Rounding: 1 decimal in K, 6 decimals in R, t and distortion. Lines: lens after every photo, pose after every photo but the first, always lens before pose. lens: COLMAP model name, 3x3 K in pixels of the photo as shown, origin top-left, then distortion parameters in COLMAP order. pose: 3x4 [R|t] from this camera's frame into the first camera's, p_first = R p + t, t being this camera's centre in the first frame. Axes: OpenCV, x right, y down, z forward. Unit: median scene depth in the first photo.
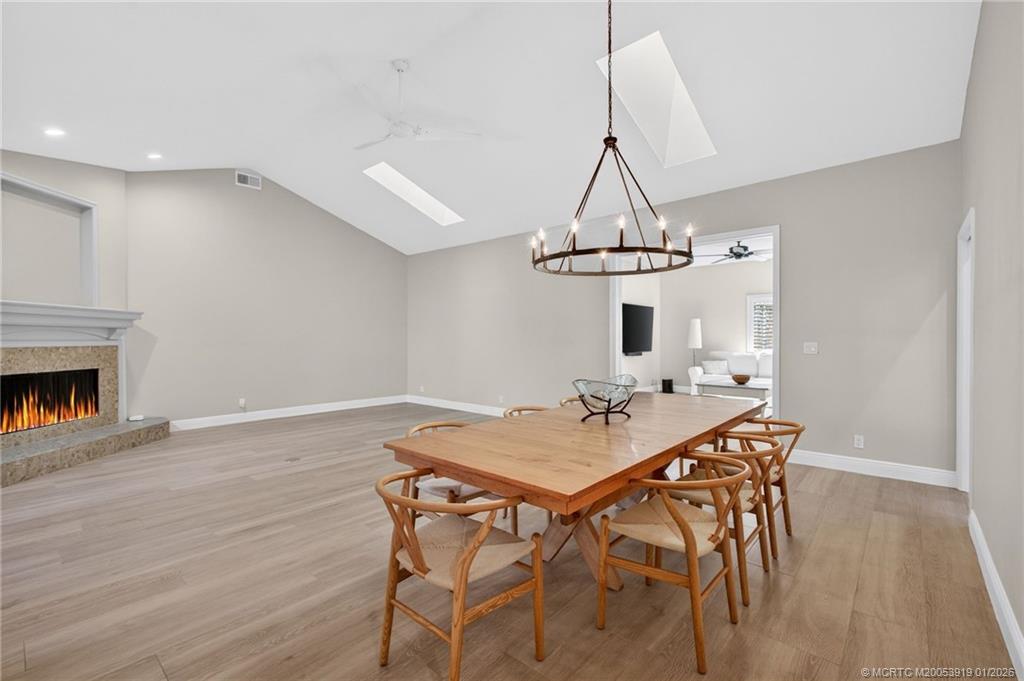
lens RADIAL K [[444.6, 0, 502.0], [0, 444.6, 345.1], [0, 0, 1]] dist [-0.007579, -0.000781]
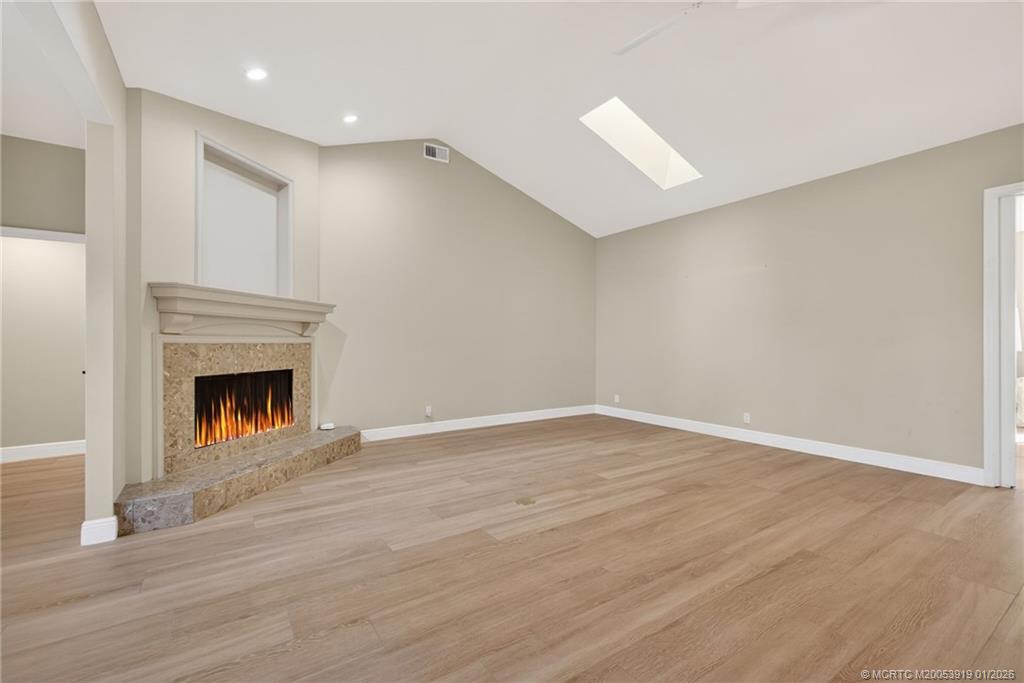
lens RADIAL K [[444.6, 0, 508.6], [0, 444.6, 344.3], [0, 0, 1]] dist [-0.007579, -0.000781]
pose [[0.969851, 0.006506, -0.243612, -0.295272], [-0.007678, 0.999963, -0.003863, 0.004611], [0.243578, 0.005617, 0.969865, 0.262167]]
